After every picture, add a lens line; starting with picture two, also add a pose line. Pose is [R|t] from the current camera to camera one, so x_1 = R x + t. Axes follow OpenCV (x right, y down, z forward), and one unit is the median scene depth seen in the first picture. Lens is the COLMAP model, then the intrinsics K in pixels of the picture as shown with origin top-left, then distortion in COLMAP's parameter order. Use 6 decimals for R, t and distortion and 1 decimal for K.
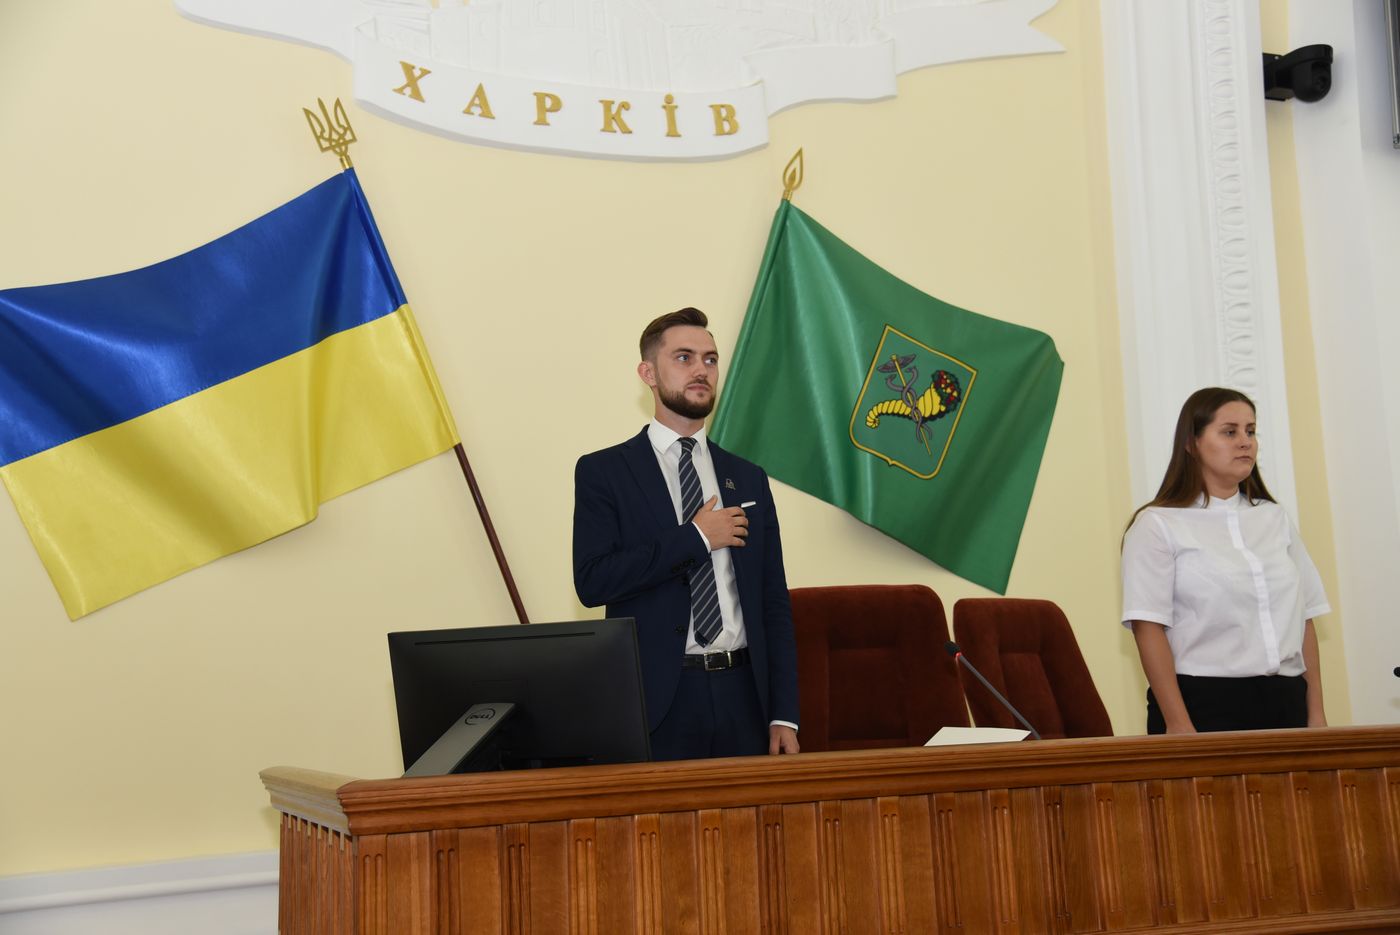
lens RADIAL K [[1606.9, 0, 700.0], [0, 1606.9, 467.5], [0, 0, 1]] dist [0.109125, 0.009552]
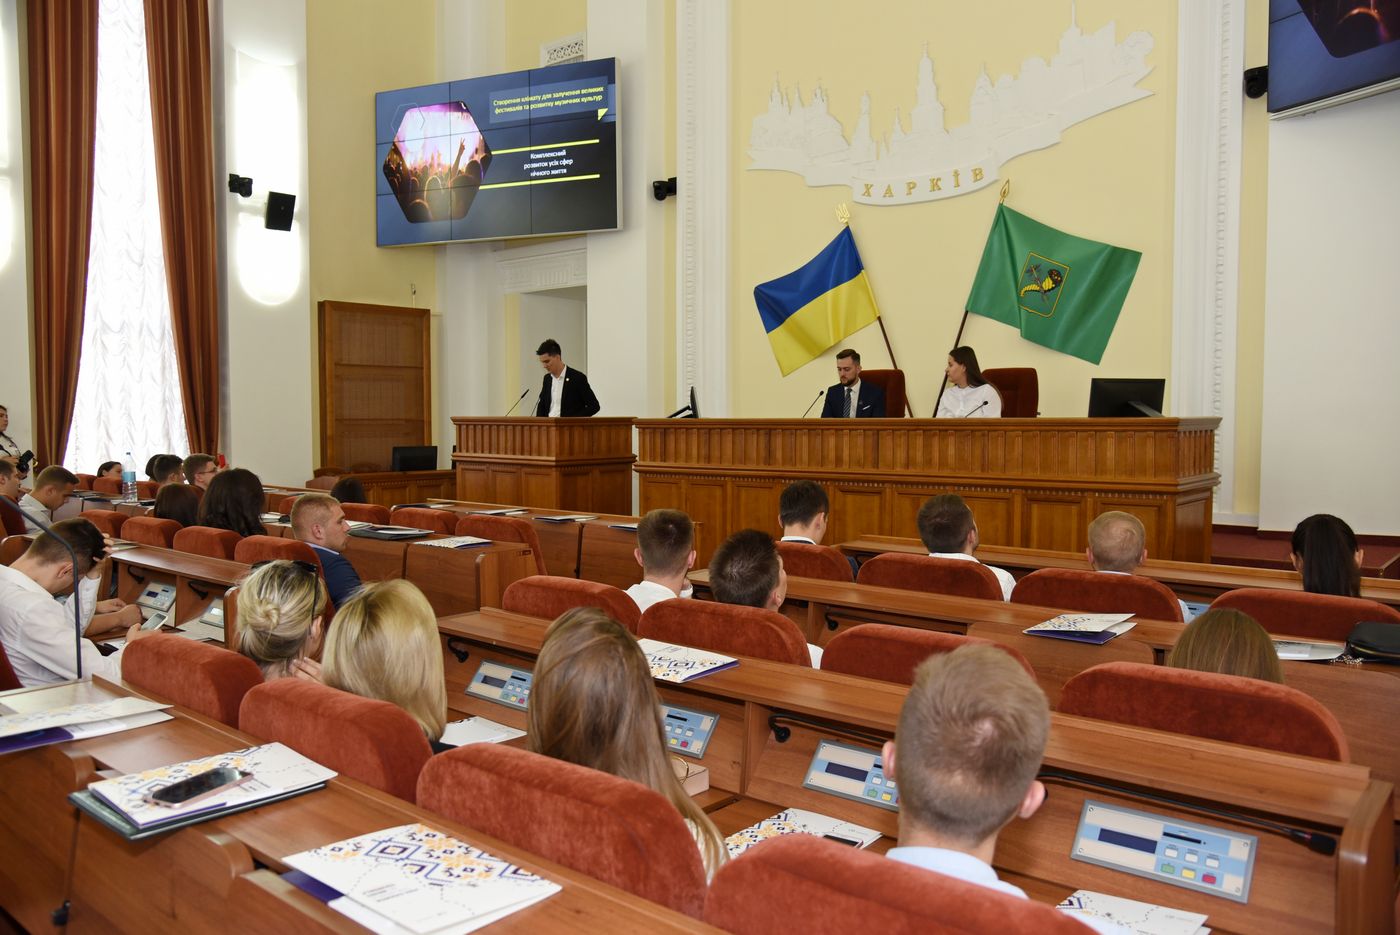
lens RADIAL K [[1059.9, 0, 700.0], [0, 1059.9, 467.5], [0, 0, 1]] dist [-0.038492, 0.000304]
pose [[0.467496, 0.085181, -0.879882, 1.317896], [0.111283, 0.981758, 0.154170, -0.072780], [0.876963, -0.169989, 0.449488, -0.182863]]
